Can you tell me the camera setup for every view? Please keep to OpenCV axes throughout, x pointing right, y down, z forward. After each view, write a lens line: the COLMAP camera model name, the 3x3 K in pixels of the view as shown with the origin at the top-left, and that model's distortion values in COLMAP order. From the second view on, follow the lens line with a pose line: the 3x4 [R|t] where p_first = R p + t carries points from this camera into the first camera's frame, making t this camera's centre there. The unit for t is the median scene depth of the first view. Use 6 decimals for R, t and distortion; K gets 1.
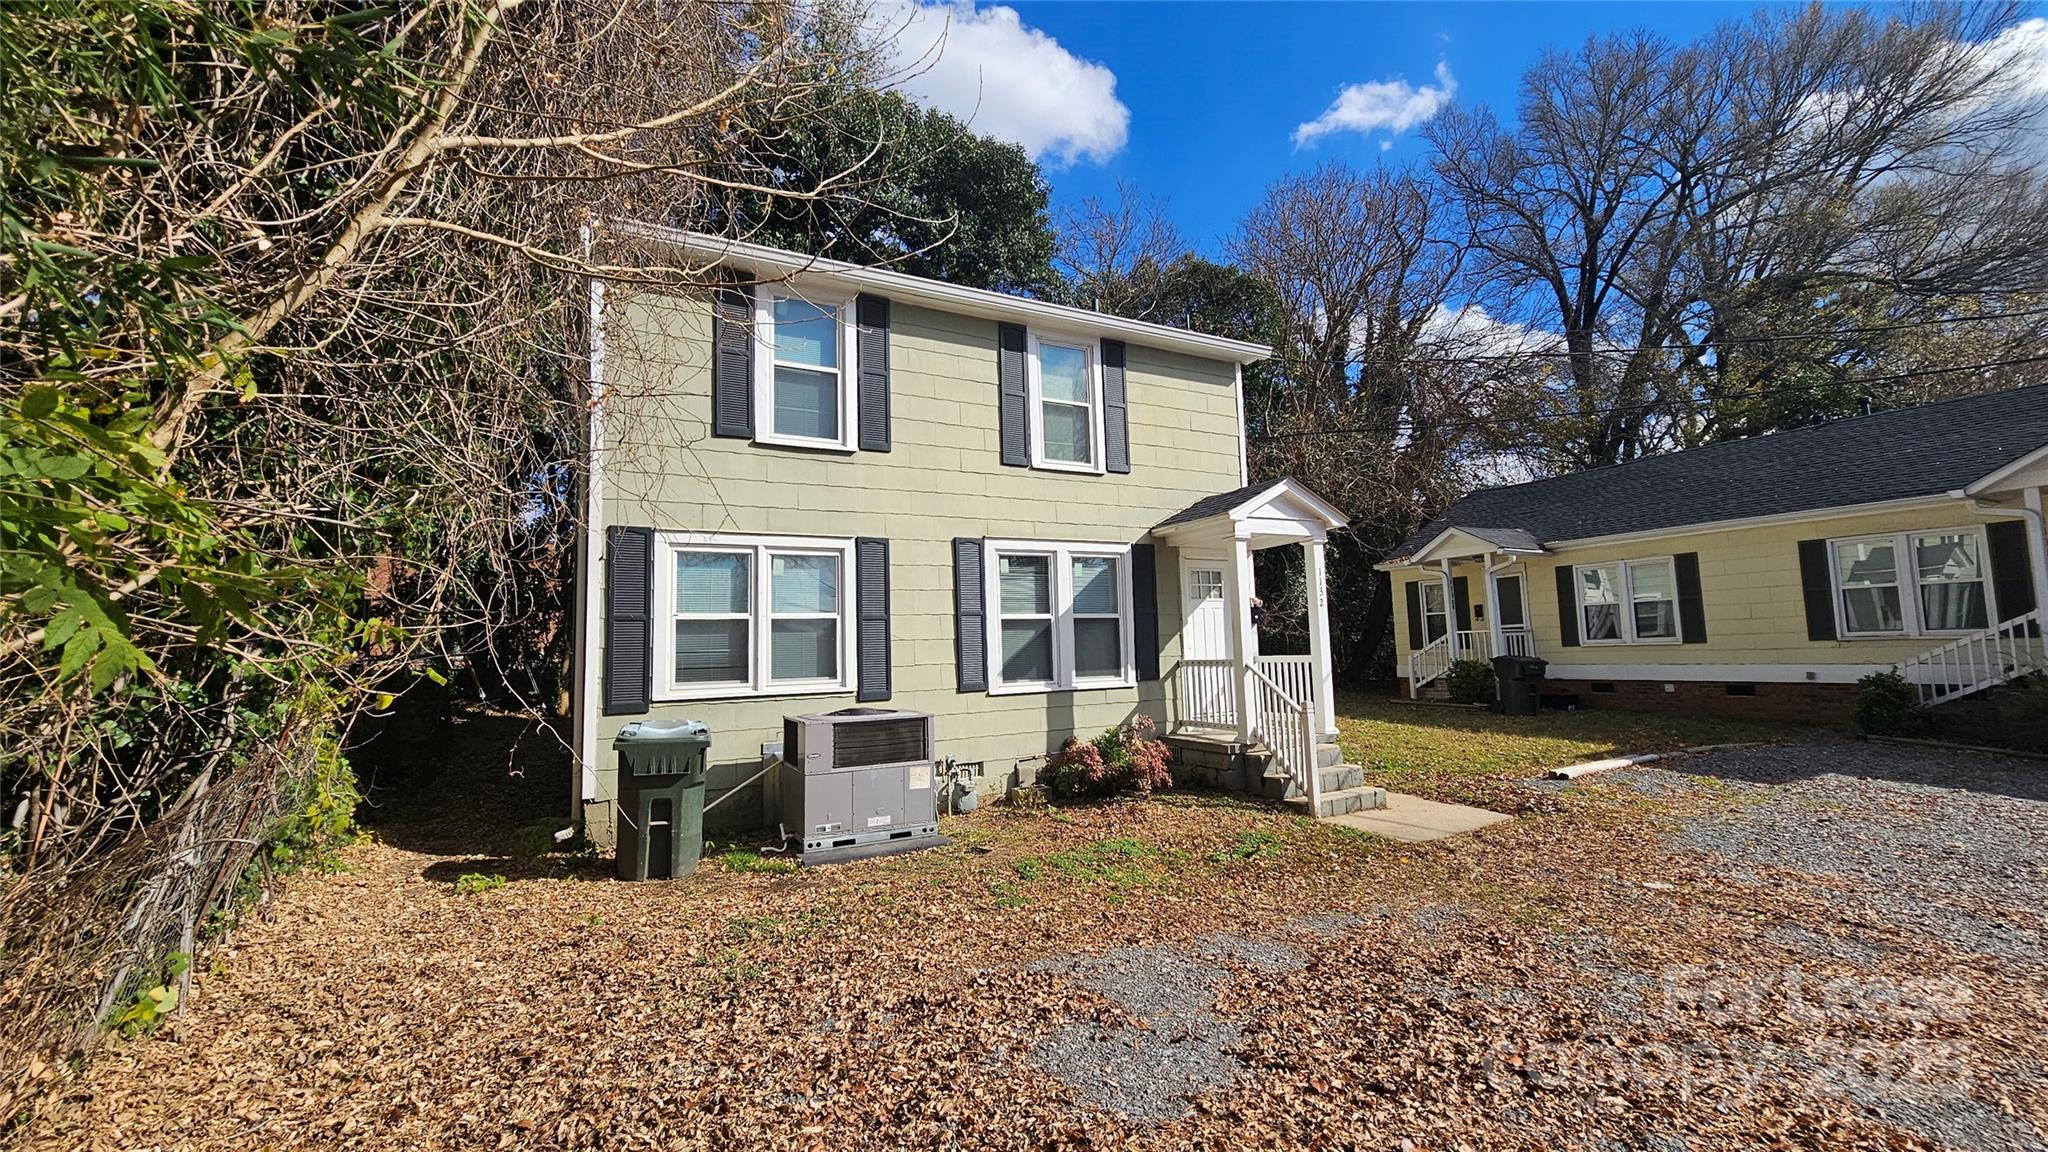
lens RADIAL K [[837.8, 0, 1017.2], [0, 837.8, 578.9], [0, 0, 1]] dist [-0.008524, 0.000436]
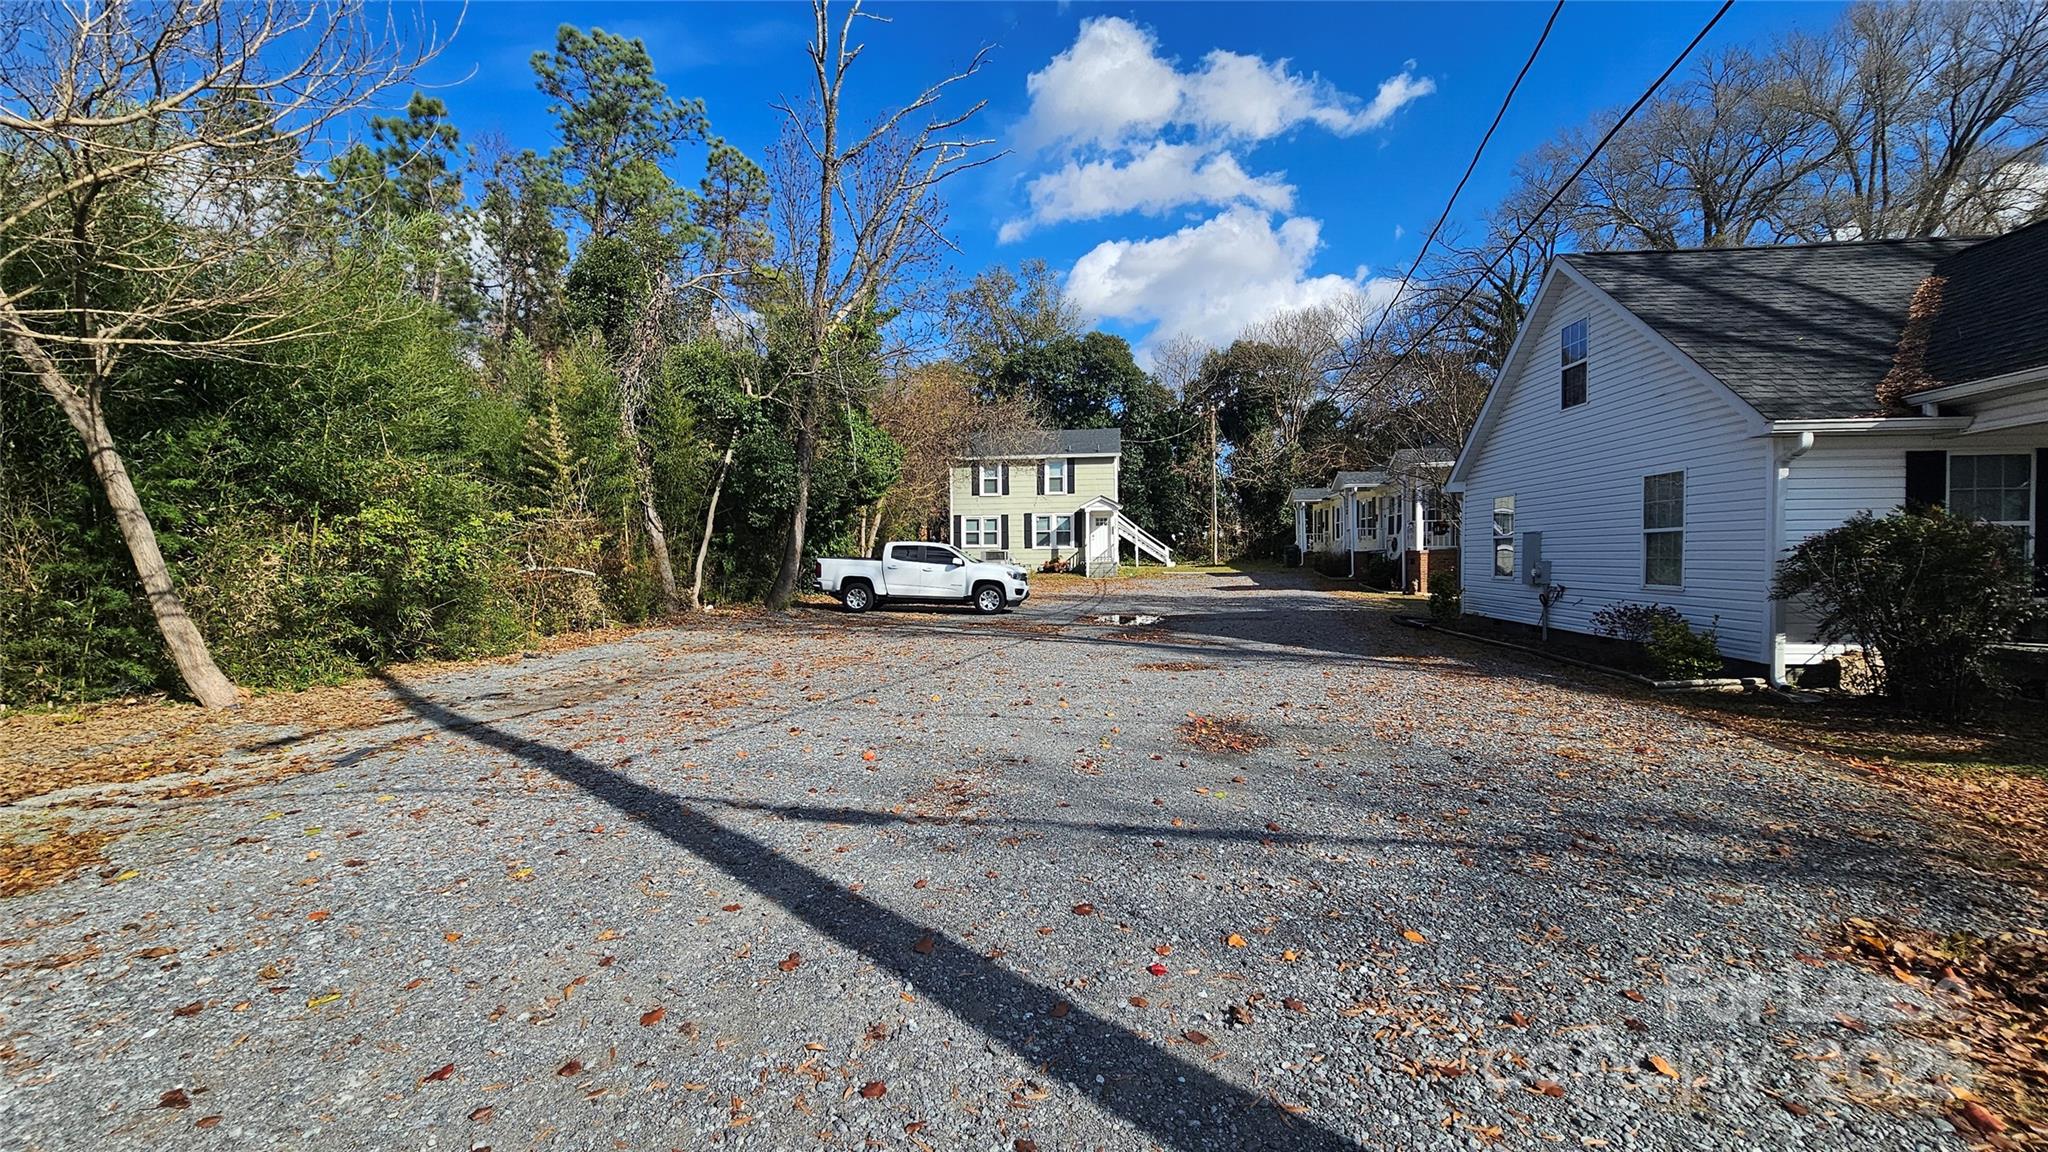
lens RADIAL K [[837.8, 0, 1017.2], [0, 837.8, 578.9], [0, 0, 1]] dist [-0.008524, 0.000436]
pose [[0.826179, 0.038507, -0.562090, 2.368726], [0.037310, 0.991732, 0.122780, -0.247722], [0.562171, -0.122410, 0.817912, -2.641227]]
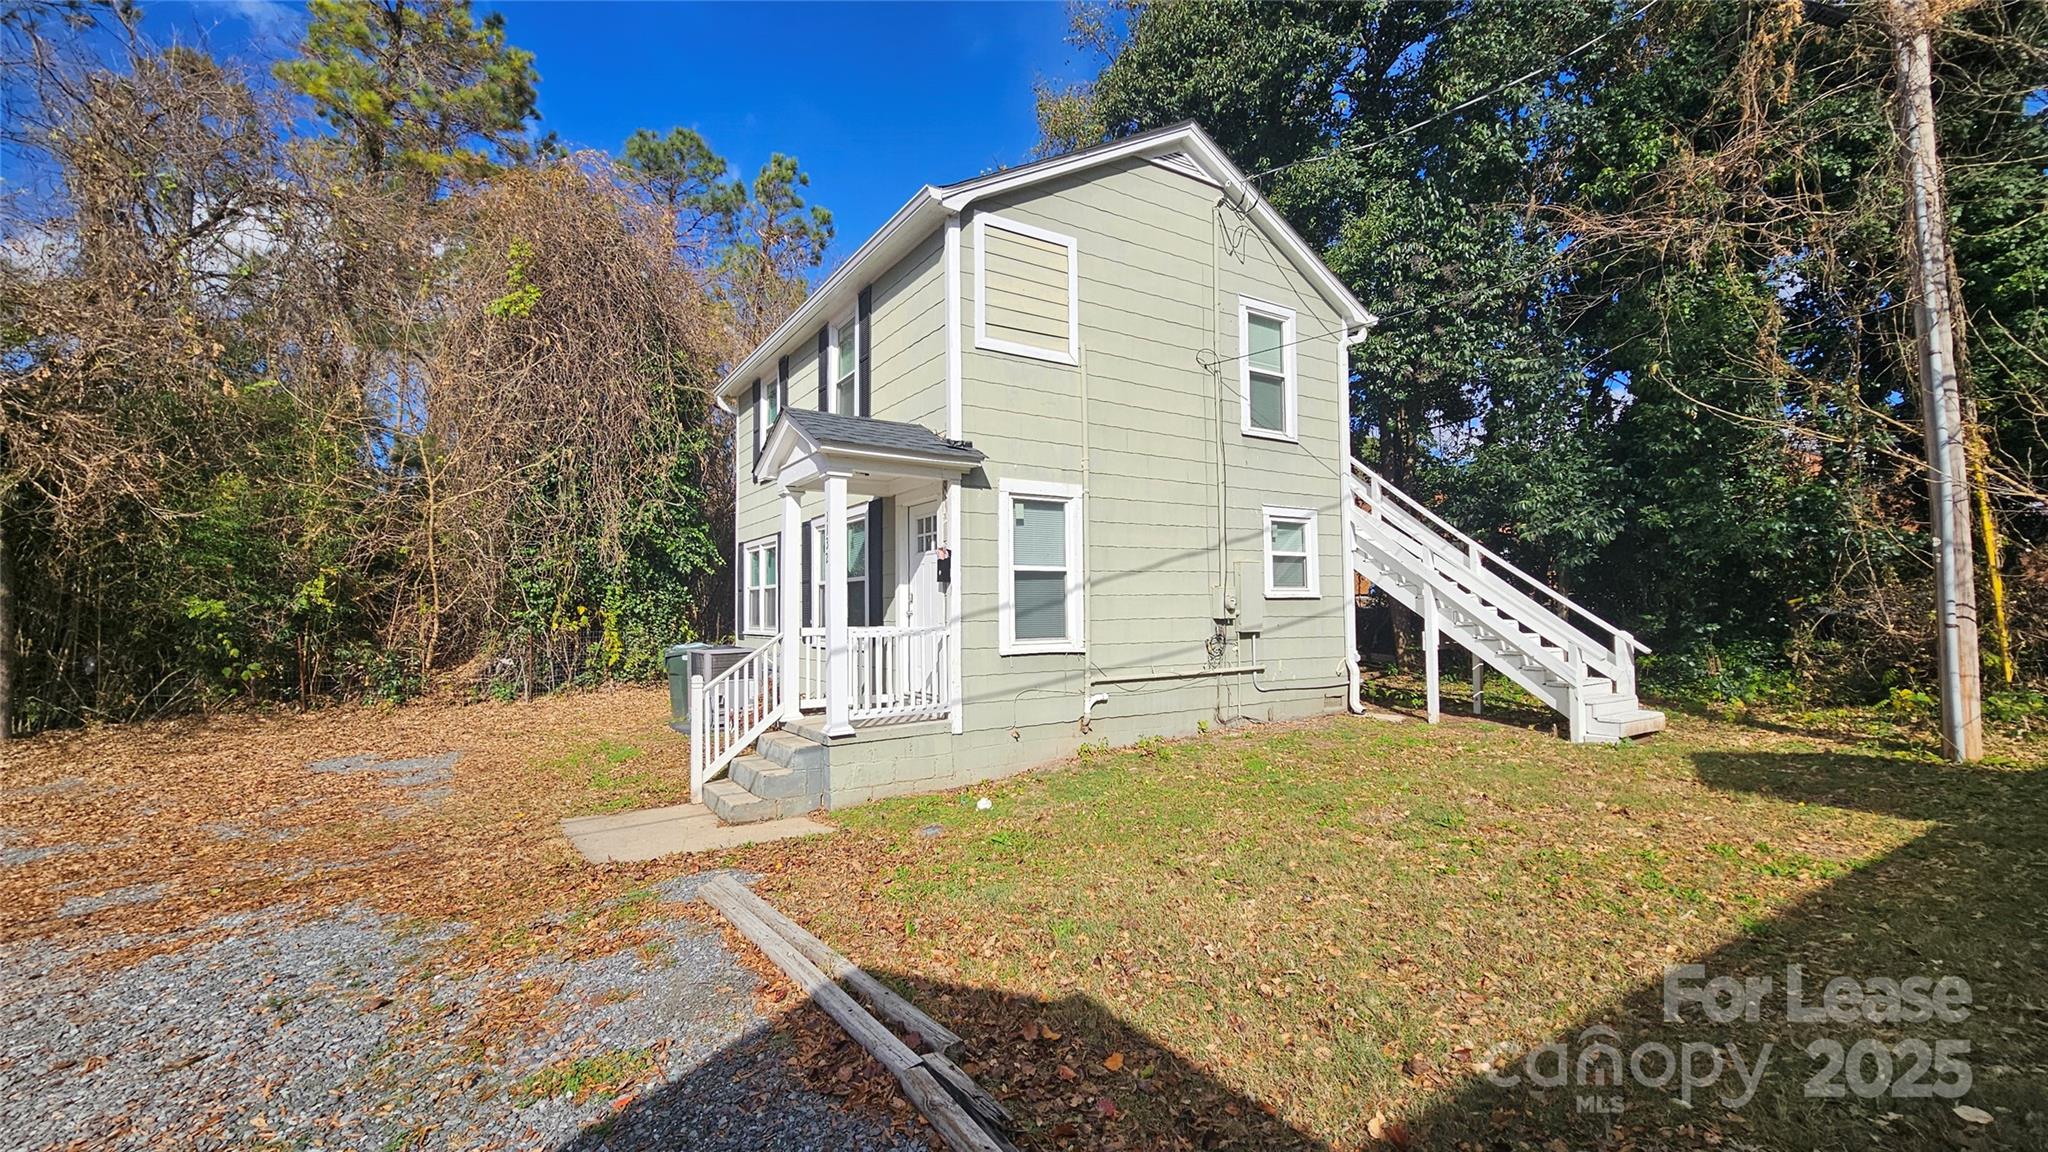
lens RADIAL K [[837.8, 0, 1017.2], [0, 837.8, 578.9], [0, 0, 1]] dist [-0.008524, 0.000436]
pose [[0.080279, -0.006030, -0.996754, 1.223796], [0.107748, 0.994175, 0.002664, 0.066284], [0.990932, -0.107612, 0.080461, 1.215389]]
